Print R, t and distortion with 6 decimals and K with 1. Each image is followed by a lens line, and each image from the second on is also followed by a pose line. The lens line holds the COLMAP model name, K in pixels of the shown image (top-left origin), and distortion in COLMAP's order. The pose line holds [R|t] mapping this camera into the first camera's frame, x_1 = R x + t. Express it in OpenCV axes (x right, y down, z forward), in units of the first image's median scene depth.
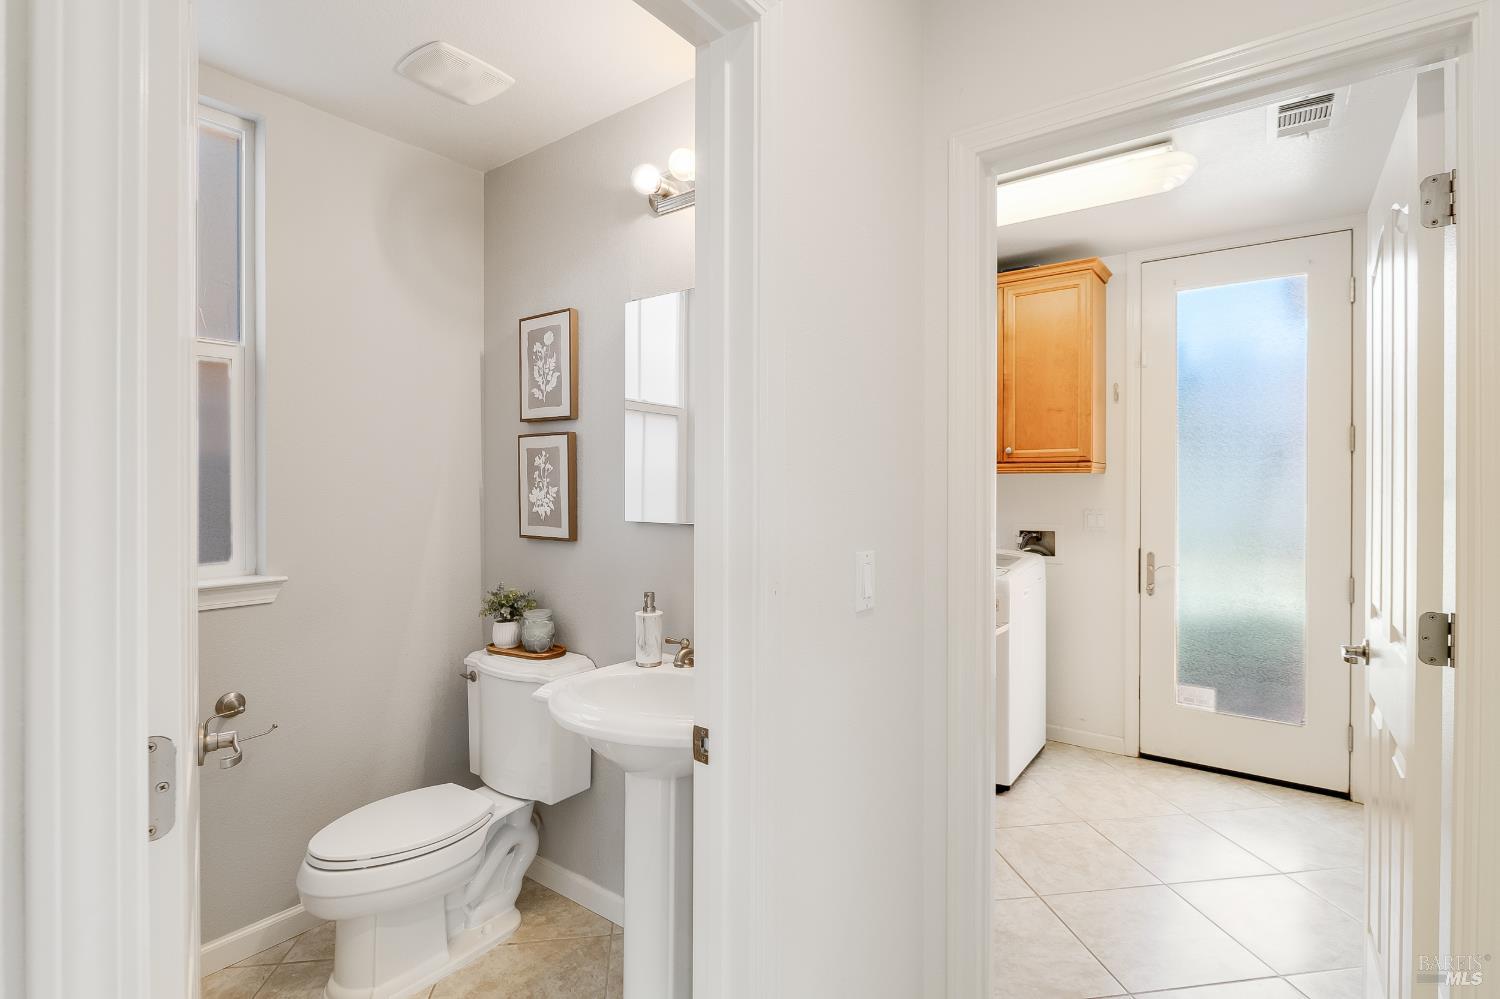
lens RADIAL K [[700.5, 0, 756.0], [0, 700.5, 494.9], [0, 0, 1]] dist [-0.000790, -0.000073]
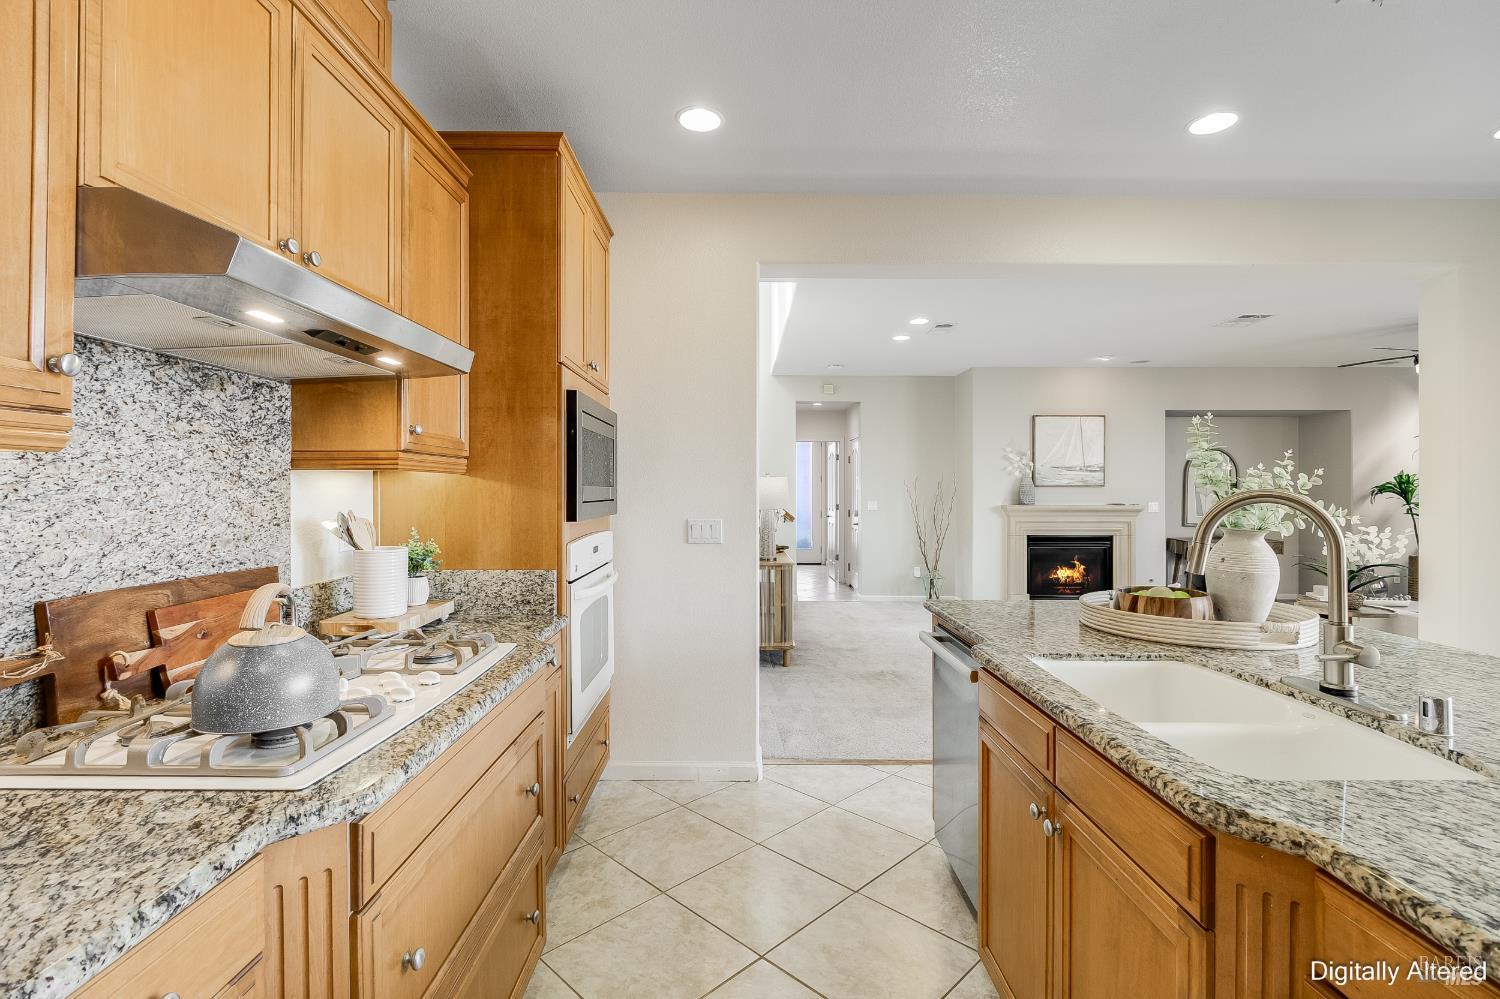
lens RADIAL K [[698.1, 0, 745.2], [0, 698.1, 489.9], [0, 0, 1]] dist [-0.003526, -0.004118]
pose [[0.798138, 0.002587, 0.602468, -2.610255], [0.001897, 0.999975, -0.006806, 0.018333], [-0.602471, 0.006575, 0.798114, -2.647794]]
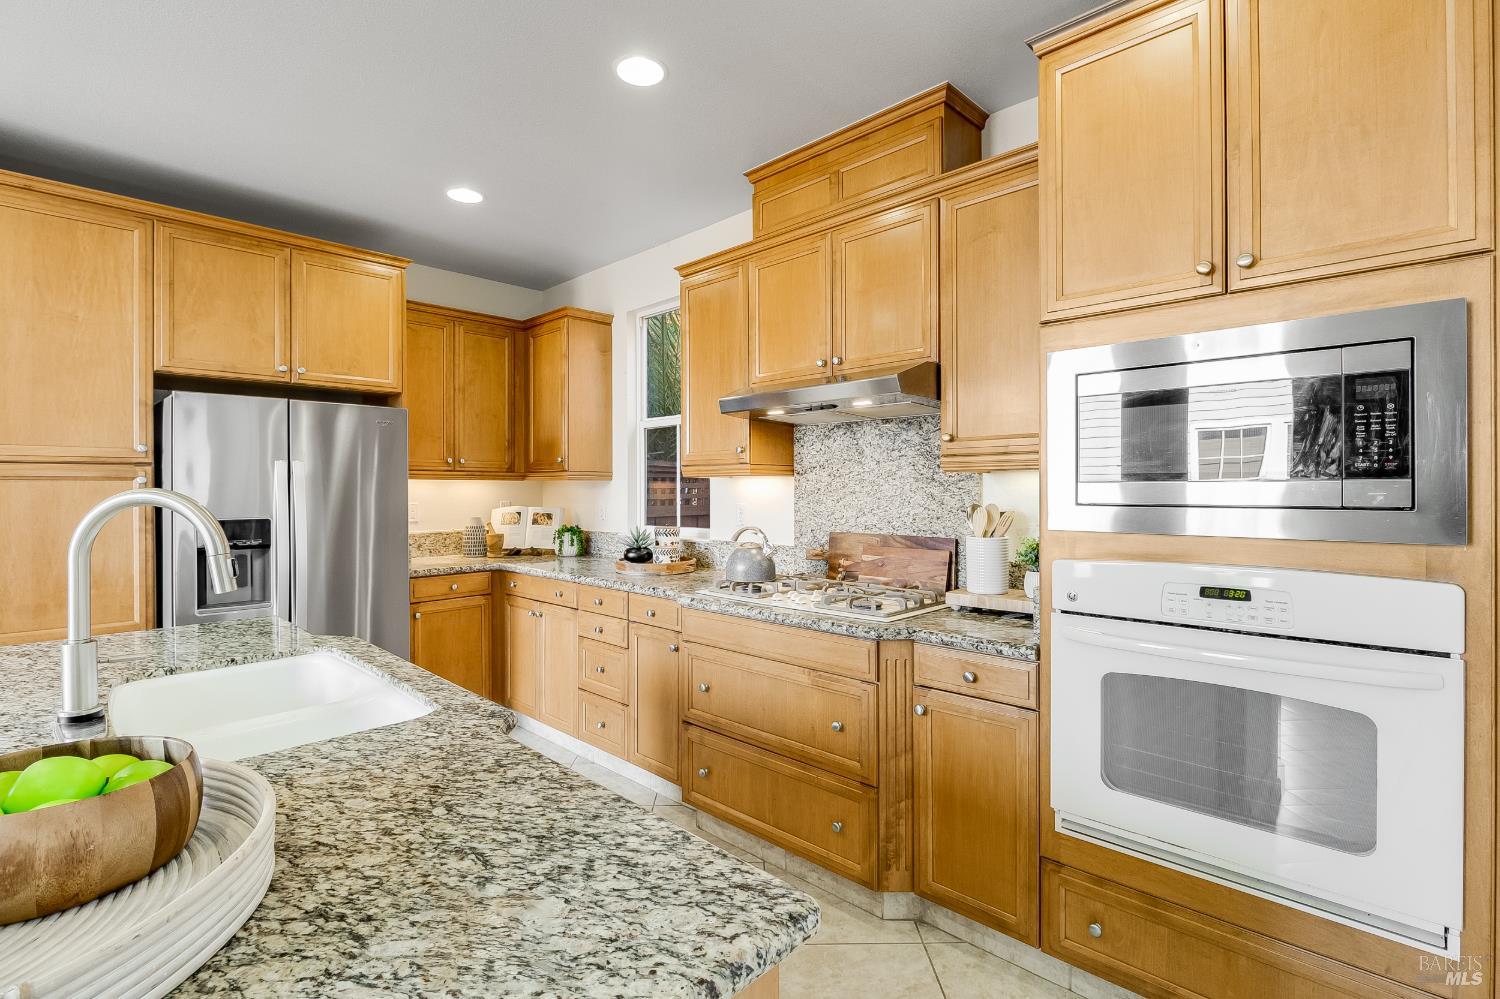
lens RADIAL K [[710.1, 0, 749.5], [0, 710.1, 491.1], [0, 0, 1]] dist [-0.000656, -0.001387]
pose [[-0.133438, 0.006983, -0.991033, -1.368374], [-0.002333, 0.999970, 0.007360, 0.010339], [0.991054, 0.003294, -0.133418, -1.899474]]
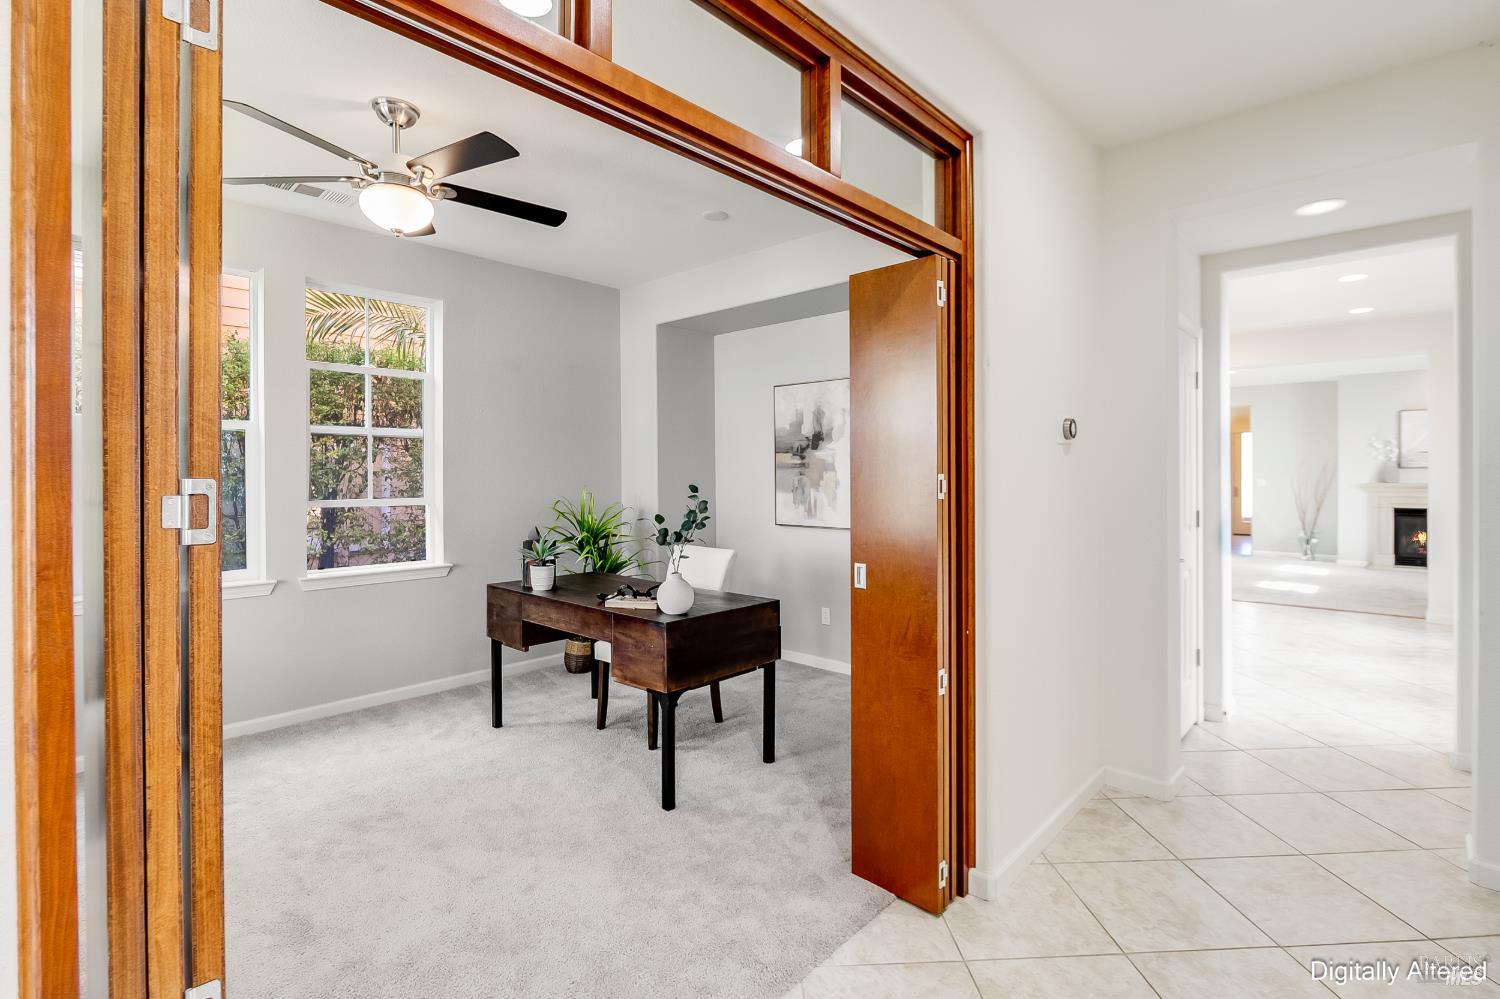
lens RADIAL K [[713.6, 0, 755.8], [0, 713.6, 473.1], [0, 0, 1]] dist [-0.001261, -0.006706]
pose [[0.995263, -0.001744, -0.097207, -2.894281], [0.001131, 0.999979, -0.006363, 0.034924], [0.097216, 0.006223, 0.995244, -5.366212]]
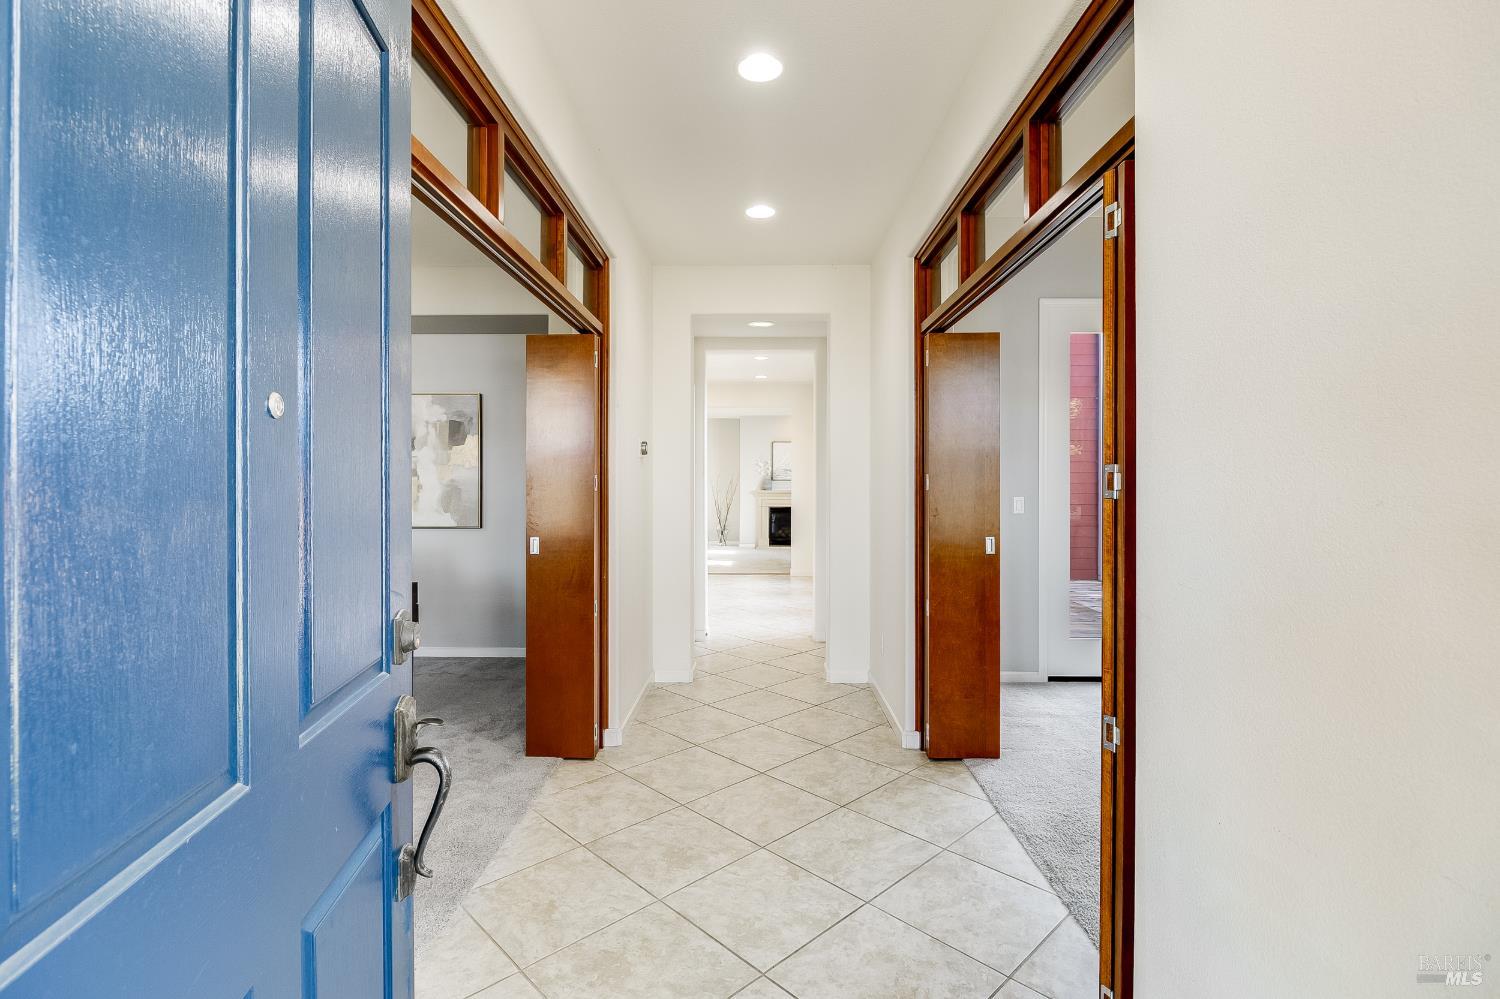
lens RADIAL K [[710.1, 0, 749.5], [0, 710.1, 491.1], [0, 0, 1]] dist [-0.000656, -0.001387]
pose [[0.810079, -0.002435, 0.586315, -3.349411], [0.001224, 0.999996, 0.002462, 0.060277], [-0.586319, -0.001276, 0.810079, -5.779219]]
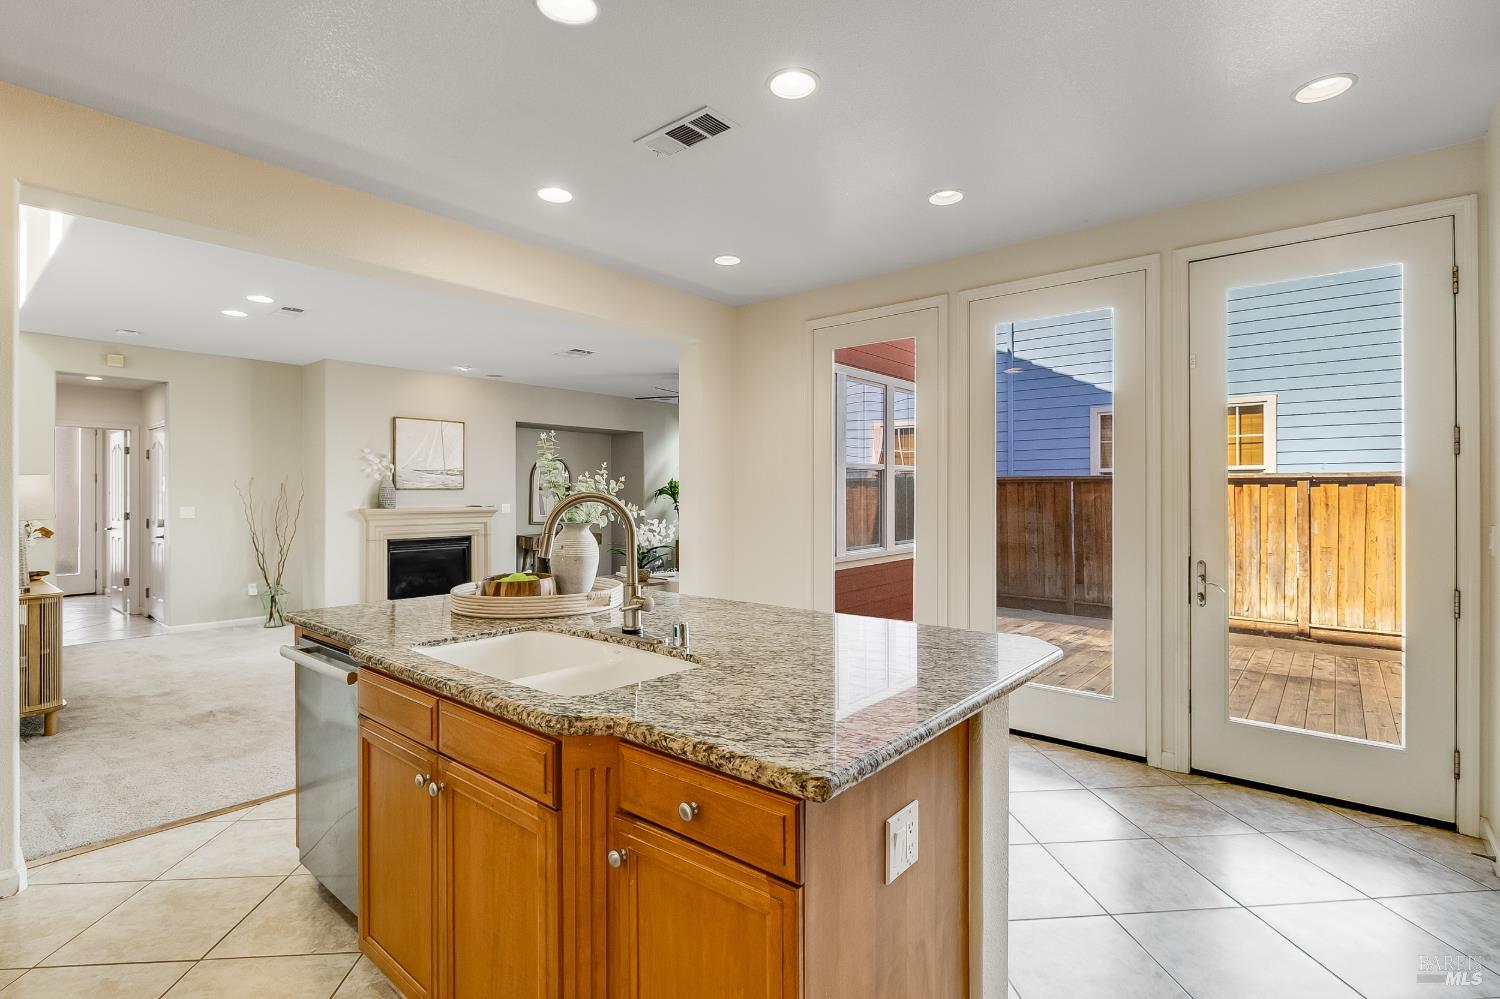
lens RADIAL K [[710.1, 0, 749.5], [0, 710.1, 491.1], [0, 0, 1]] dist [-0.000656, -0.001387]
pose [[0.060477, 0.004056, 0.998161, -2.715611], [0.008553, 0.999953, -0.004581, 0.019513], [-0.998133, 0.008814, 0.060440, -2.677597]]
